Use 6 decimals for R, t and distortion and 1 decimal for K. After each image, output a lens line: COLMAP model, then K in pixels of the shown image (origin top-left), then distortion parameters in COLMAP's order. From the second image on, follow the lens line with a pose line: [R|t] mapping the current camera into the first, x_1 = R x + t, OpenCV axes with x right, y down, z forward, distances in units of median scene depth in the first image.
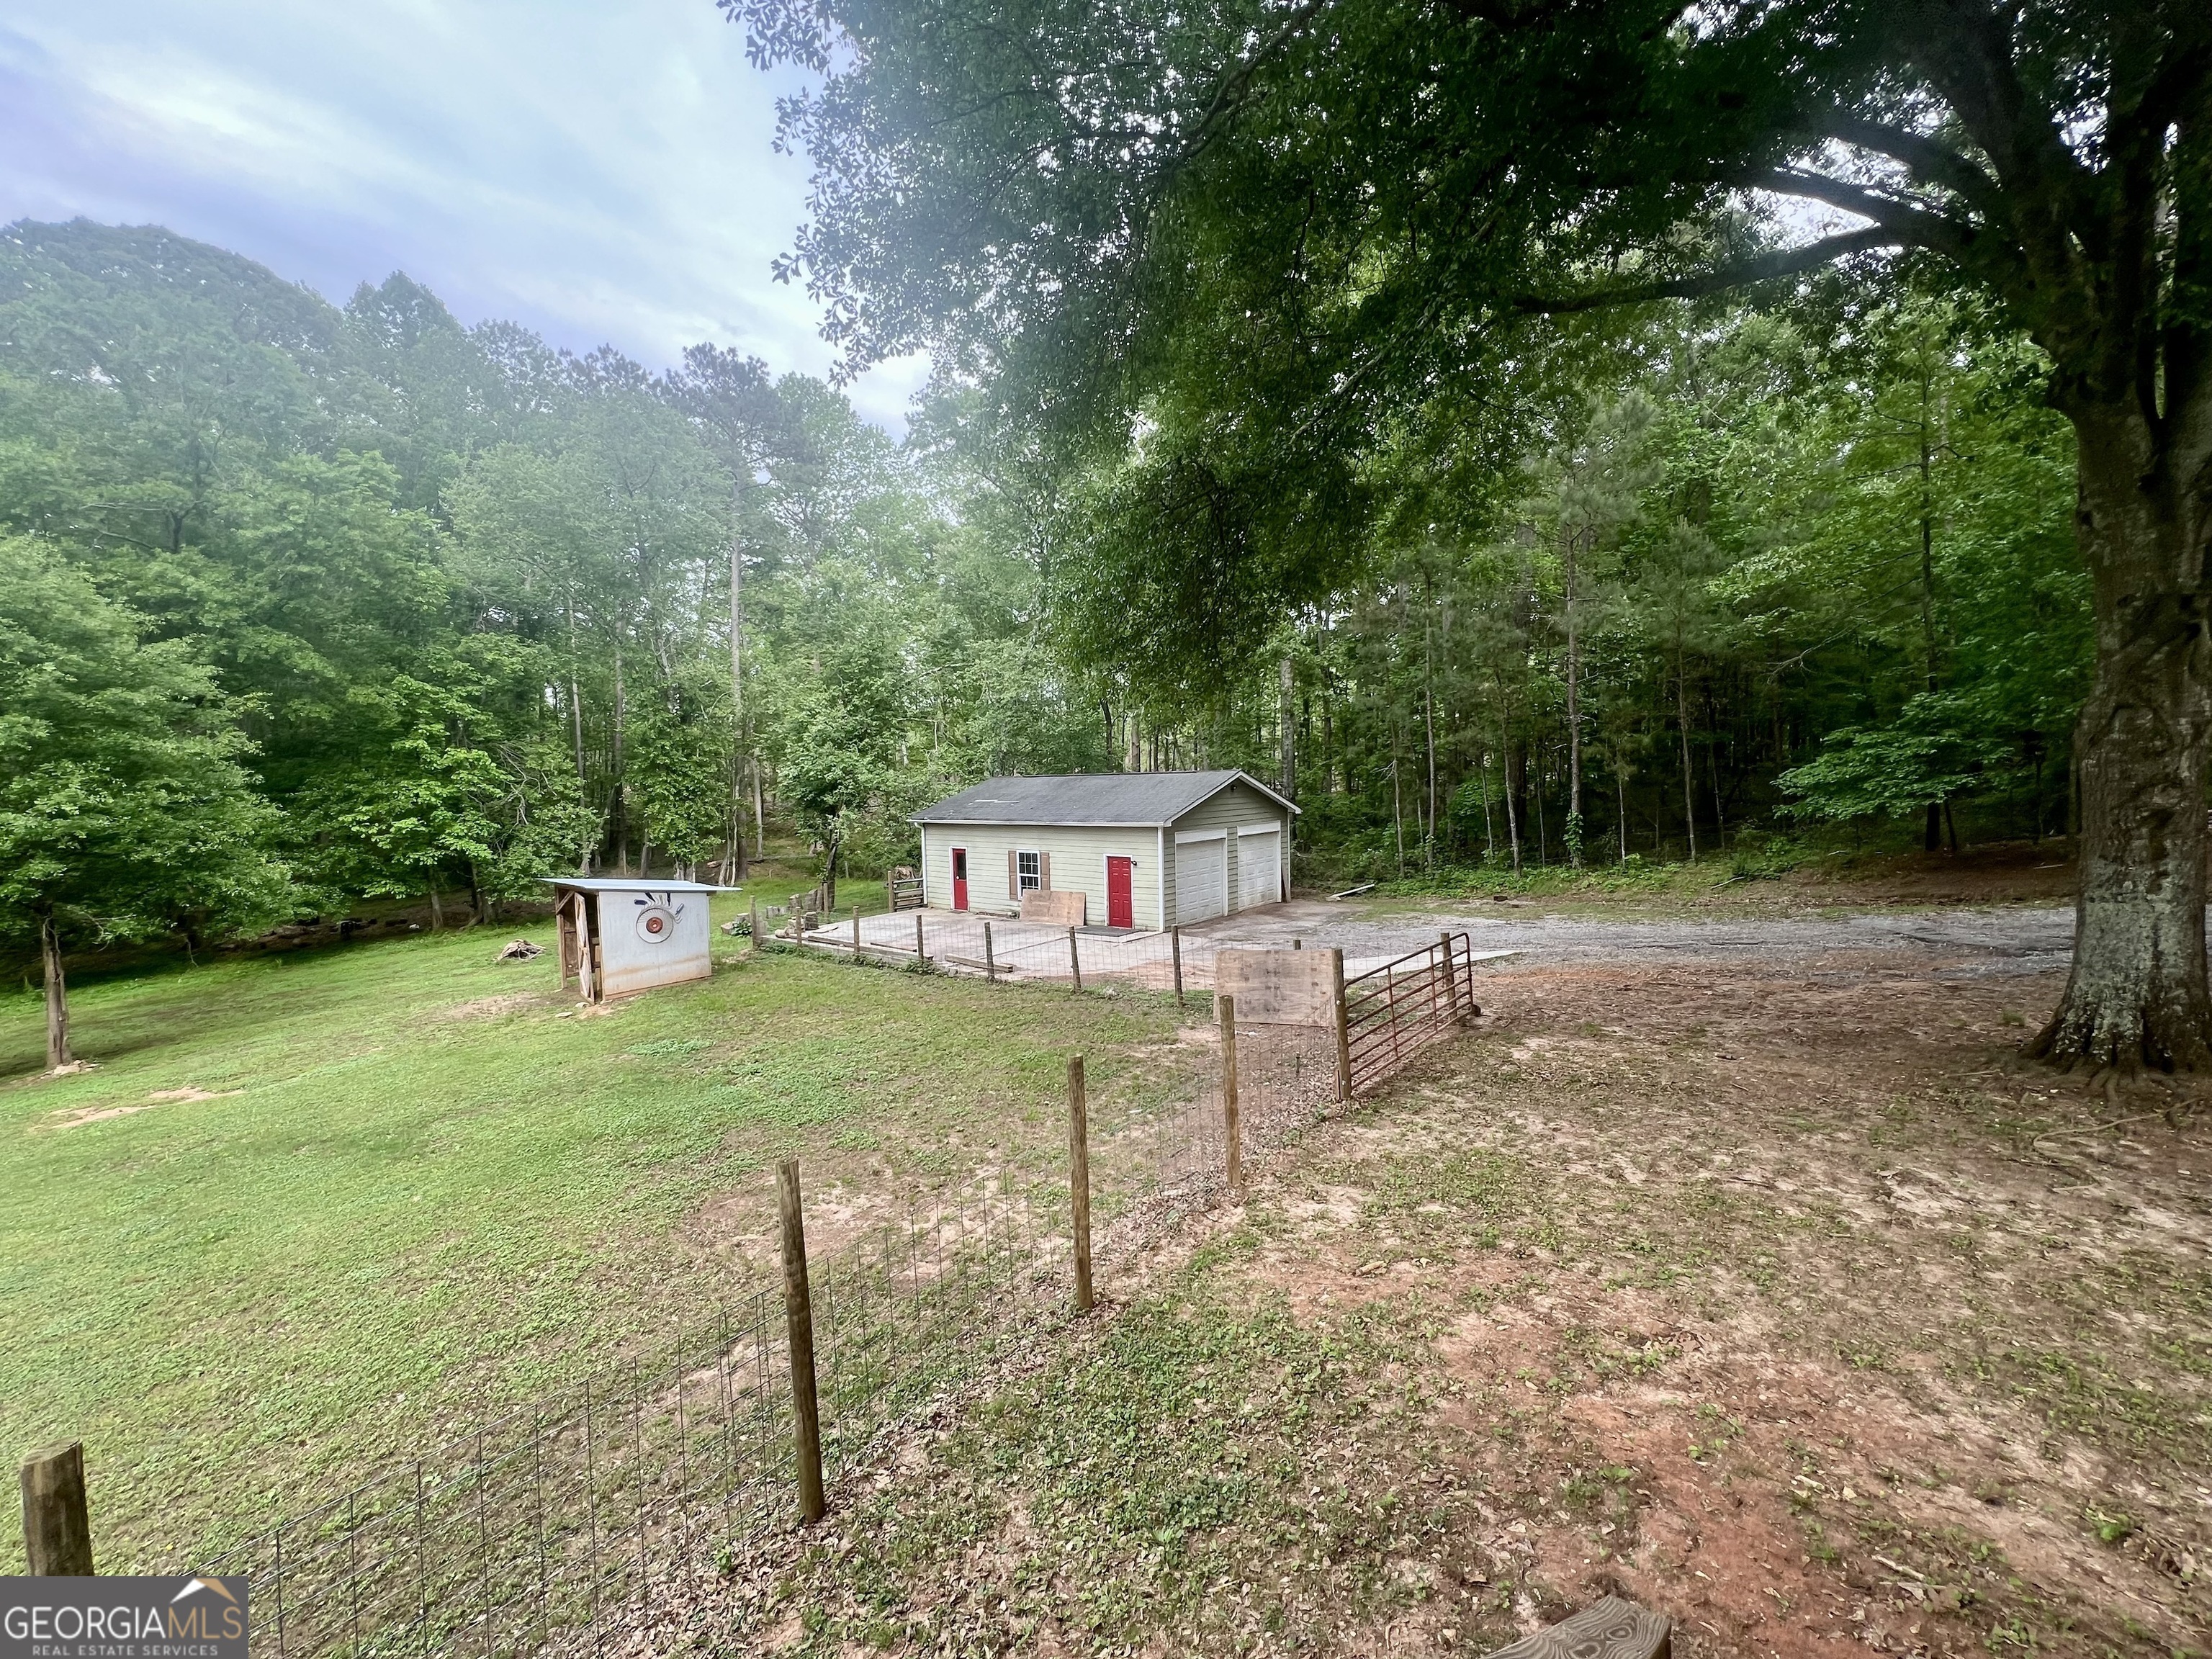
lens RADIAL K [[879.6, 0, 1106.0], [0, 879.6, 829.5], [0, 0, 1]] dist [-0.009359, 0.000681]
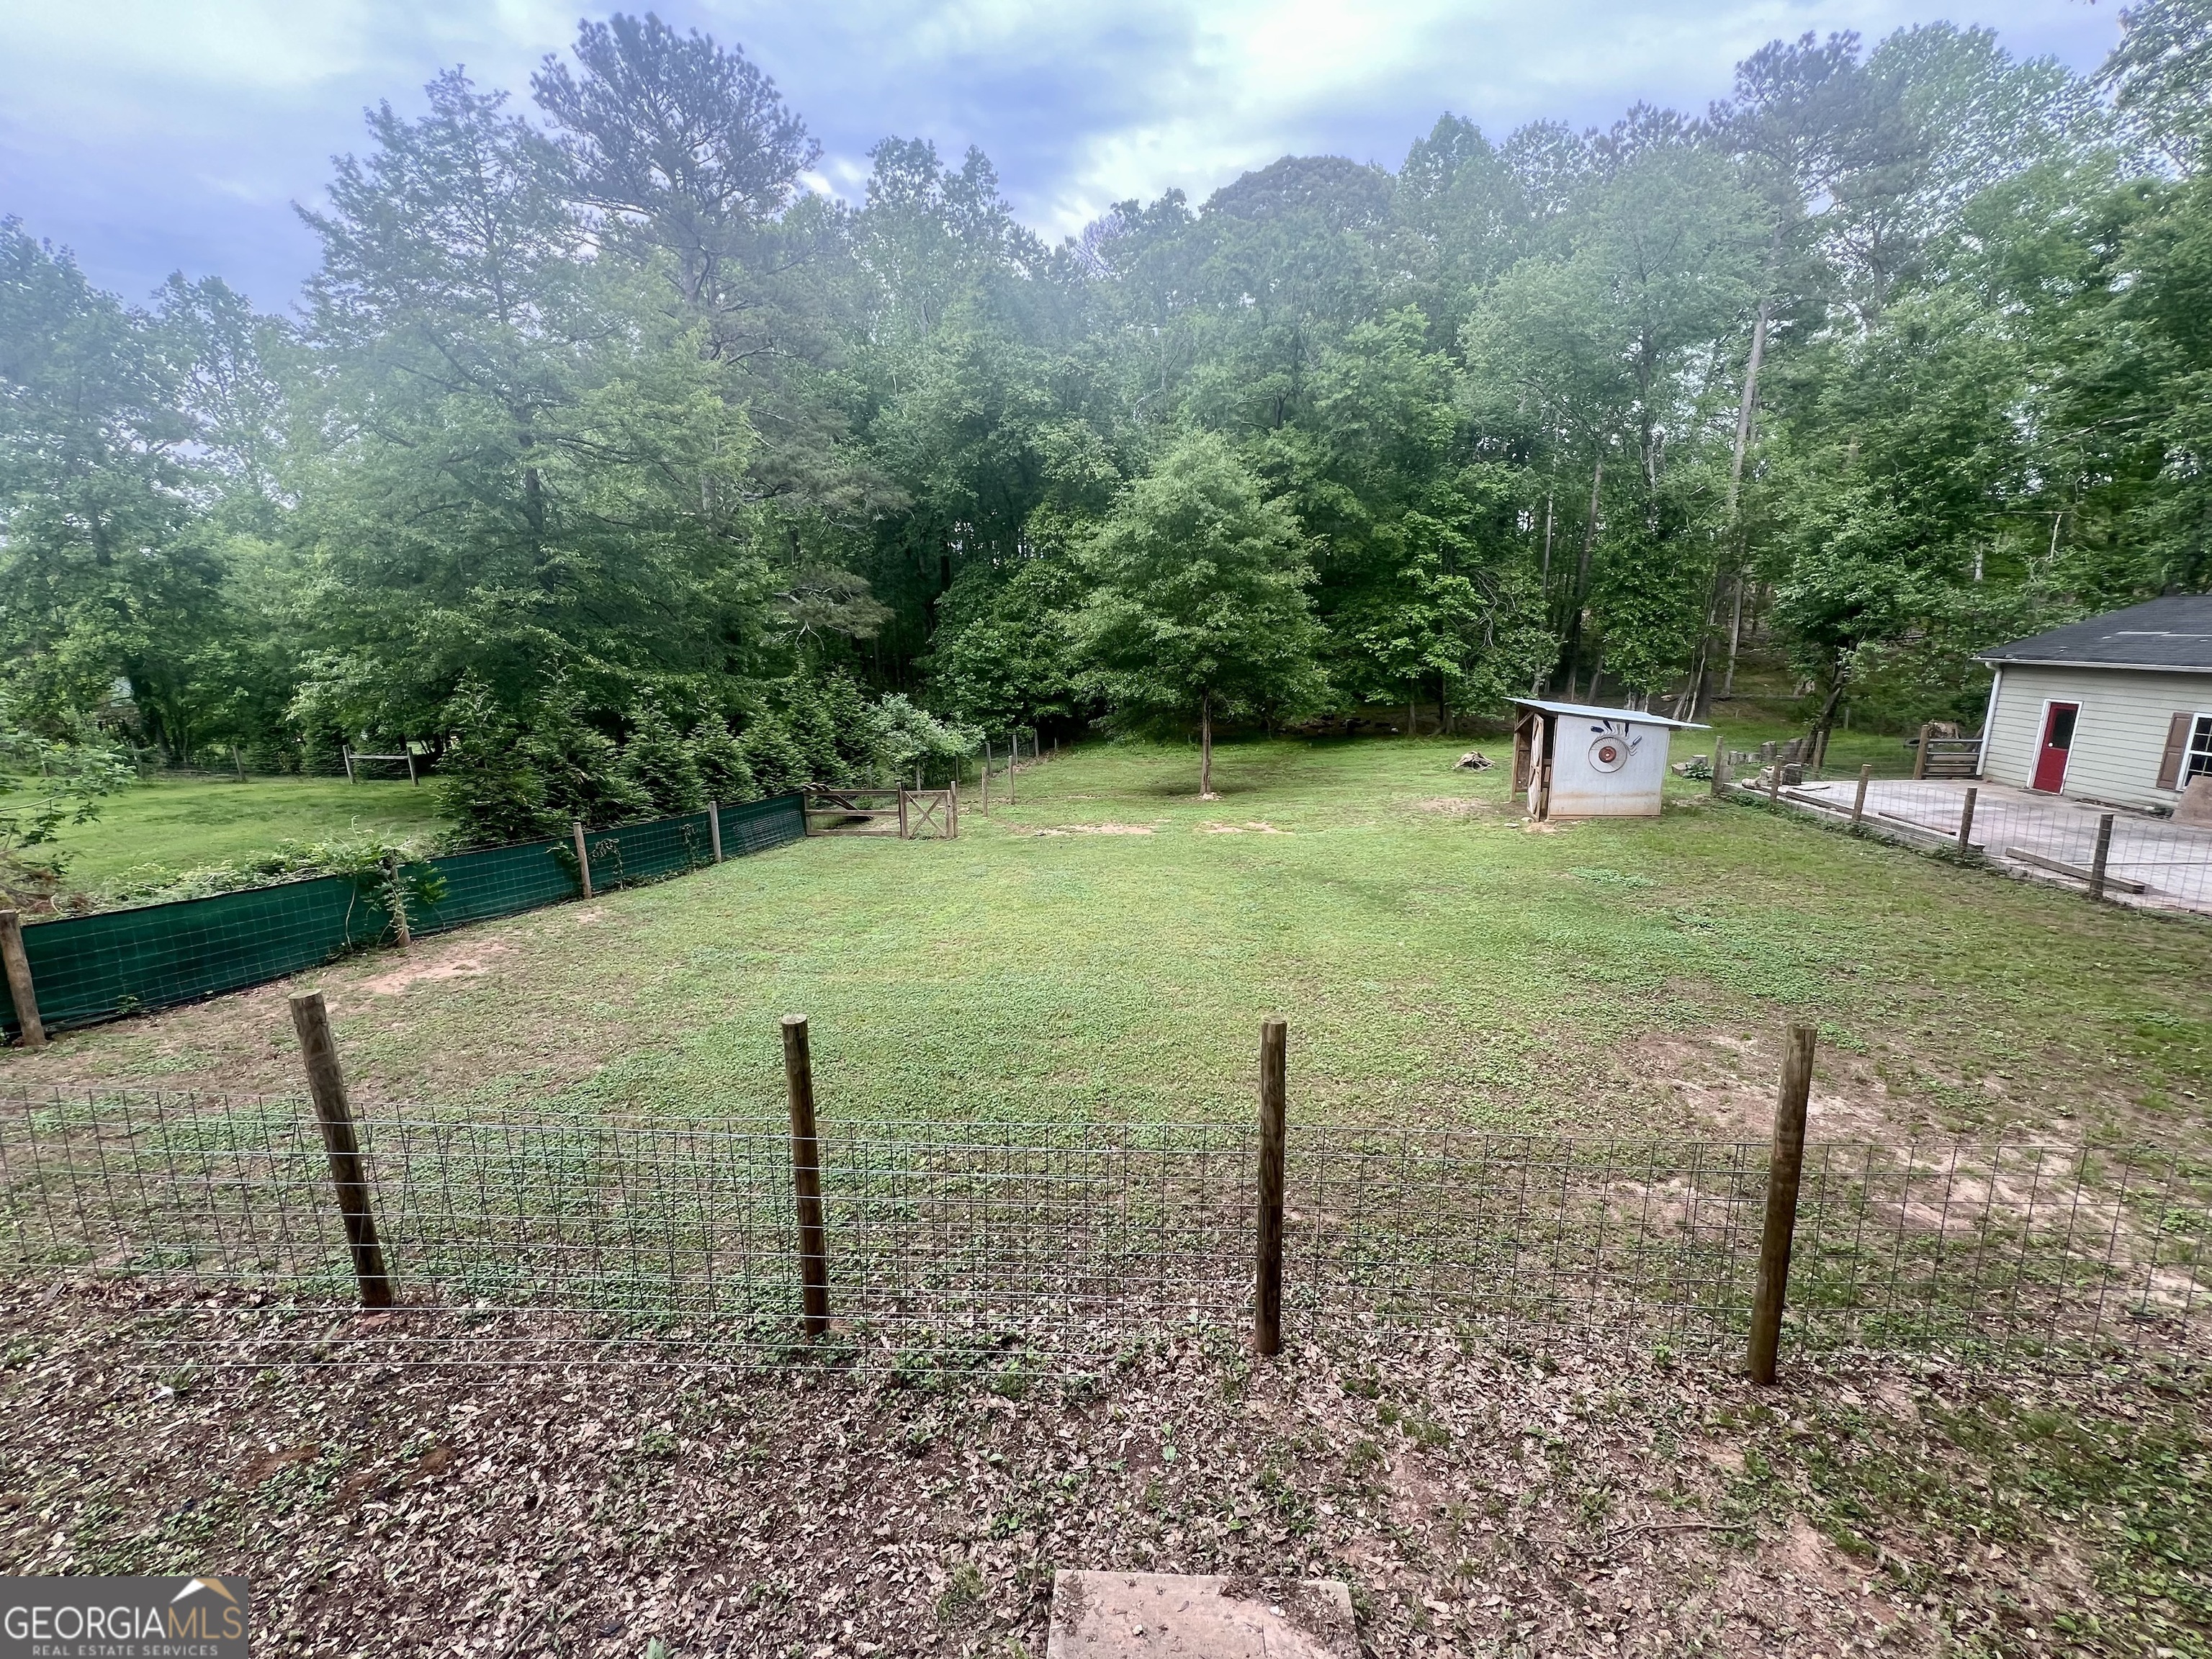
lens RADIAL K [[879.6, 0, 1106.0], [0, 879.6, 829.5], [0, 0, 1]] dist [-0.009359, 0.000681]
pose [[0.553000, 0.201286, -0.808502, -0.008253], [-0.040751, 0.975752, 0.215052, 0.001650], [0.832184, -0.085976, 0.547793, -0.008546]]
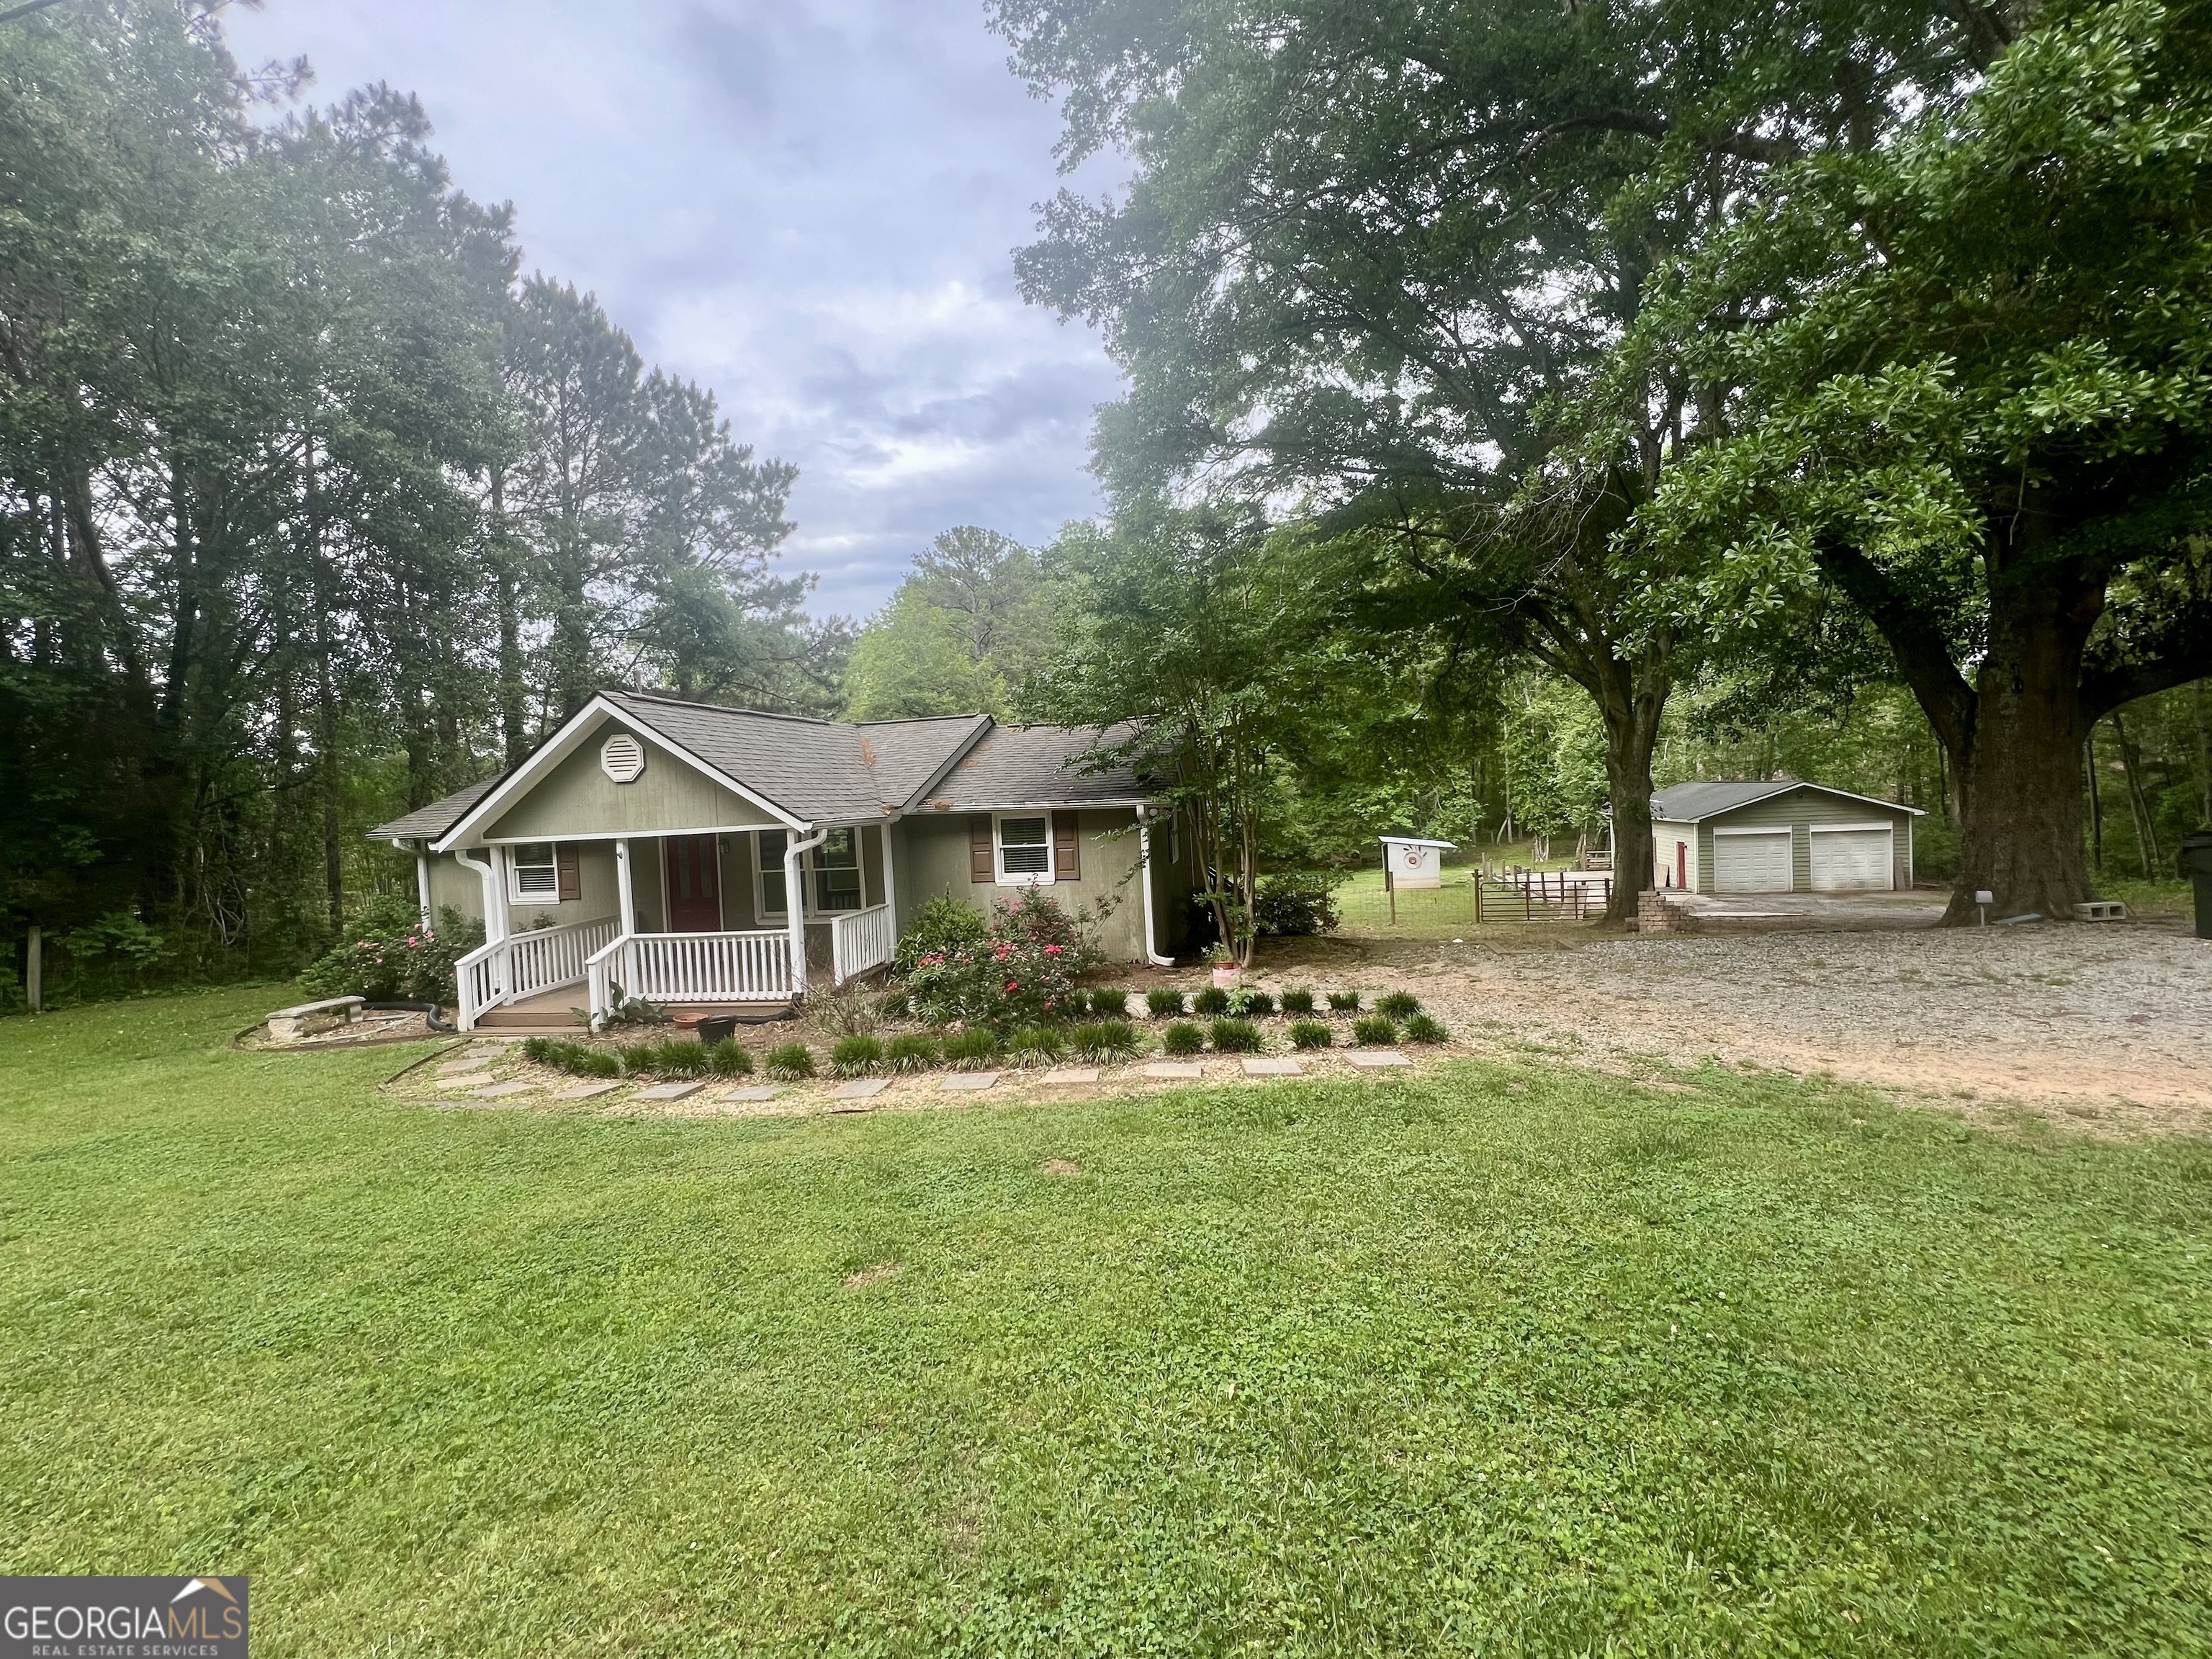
lens RADIAL K [[879.6, 0, 1106.0], [0, 879.6, 829.5], [0, 0, 1]] dist [-0.009359, 0.000681]
pose [[0.430214, 0.039696, -0.901854, 0.878992], [-0.012590, 0.999199, 0.037975, -0.032516], [0.902639, -0.004983, 0.430369, -0.483509]]
